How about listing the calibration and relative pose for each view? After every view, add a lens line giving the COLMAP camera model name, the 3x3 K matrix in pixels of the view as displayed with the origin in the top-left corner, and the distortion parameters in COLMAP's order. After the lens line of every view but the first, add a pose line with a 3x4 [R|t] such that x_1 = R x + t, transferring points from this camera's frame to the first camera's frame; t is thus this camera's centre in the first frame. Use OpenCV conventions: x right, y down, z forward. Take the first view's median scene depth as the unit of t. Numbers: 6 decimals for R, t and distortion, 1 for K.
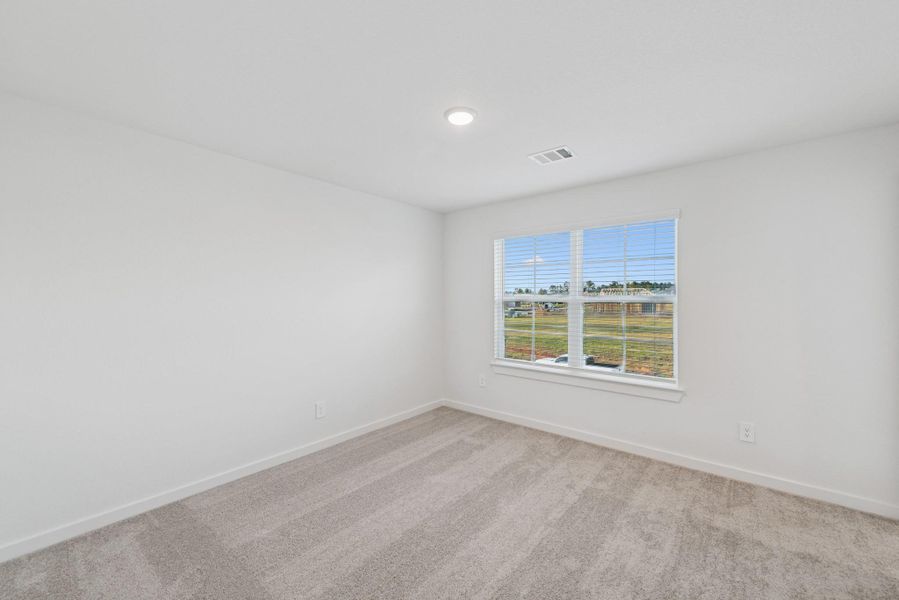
lens RADIAL K [[355.9, 0, 442.5], [0, 355.9, 296.0], [0, 0, 1]] dist [0.010522, -0.002297]
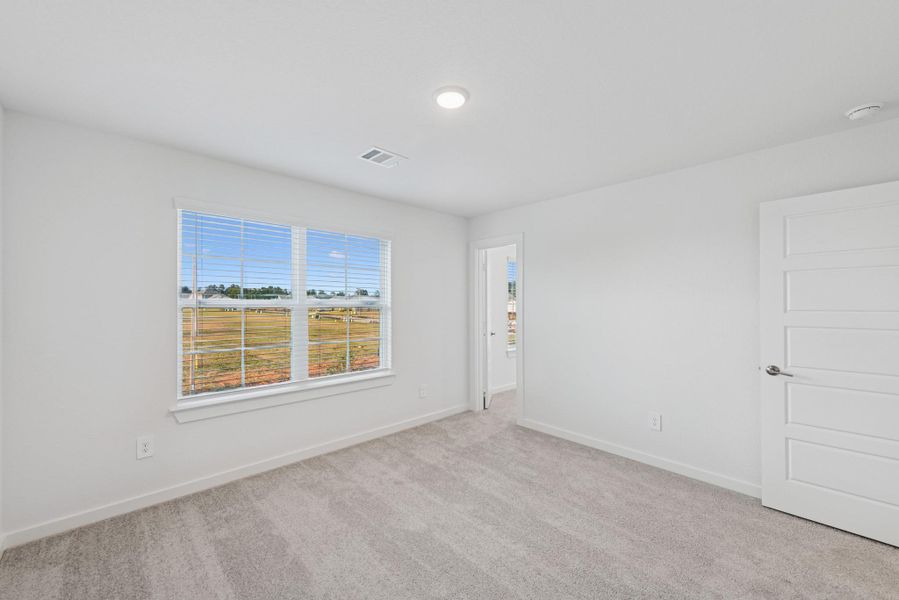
lens RADIAL K [[355.9, 0, 441.1], [0, 355.9, 293.4], [0, 0, 1]] dist [0.010522, -0.002297]
pose [[0.135331, 0.038251, 0.990062, -0.594189], [0.007585, 0.999185, -0.039640, 0.023518], [-0.990771, 0.012874, 0.134930, 0.642156]]
